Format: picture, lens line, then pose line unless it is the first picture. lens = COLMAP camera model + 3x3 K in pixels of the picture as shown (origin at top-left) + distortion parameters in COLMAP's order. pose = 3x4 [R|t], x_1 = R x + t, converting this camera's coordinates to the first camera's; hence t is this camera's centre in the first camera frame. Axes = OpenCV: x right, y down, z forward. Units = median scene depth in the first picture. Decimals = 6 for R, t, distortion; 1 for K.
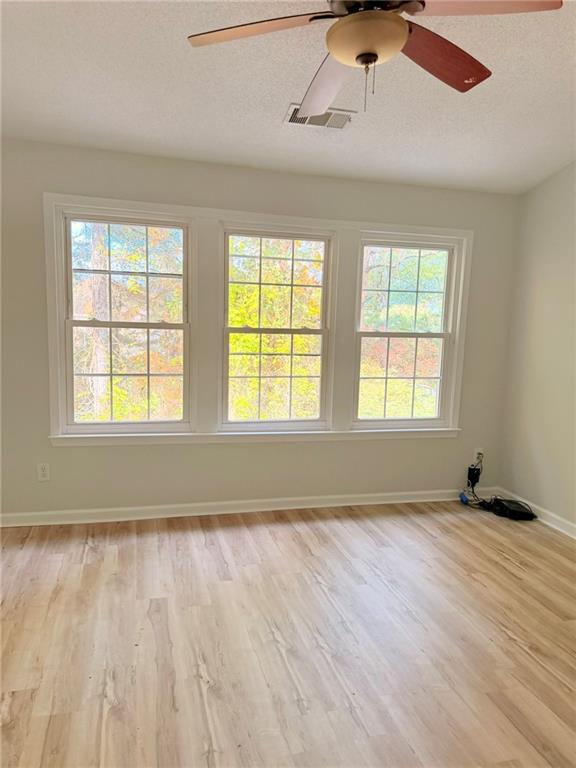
lens RADIAL K [[540.4, 0, 285.6], [0, 540.4, 387.7], [0, 0, 1]] dist [0.069899, -0.089725]
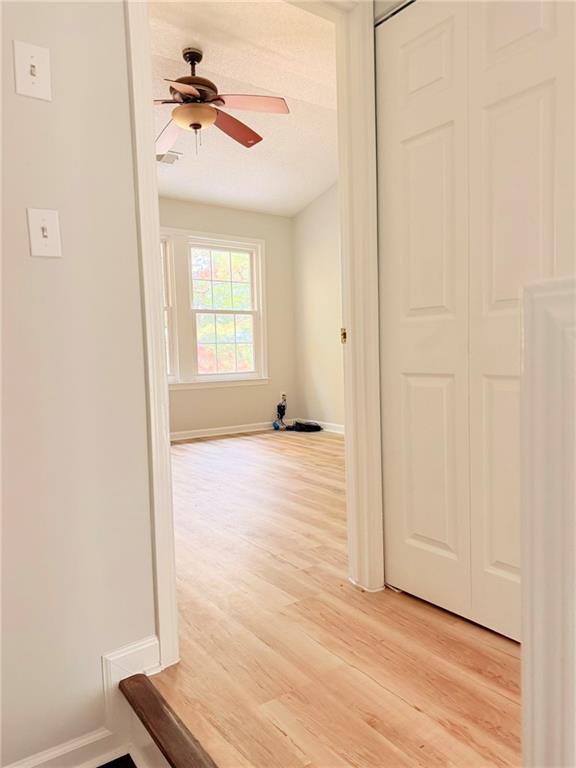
lens RADIAL K [[540.4, 0, 292.2], [0, 540.4, 394.5], [0, 0, 1]] dist [0.069899, -0.089725]
pose [[0.936669, -0.077324, 0.341572, -0.133863], [0.094463, 0.994954, -0.033806, 0.210583], [-0.337235, 0.063931, 0.939247, -0.422971]]
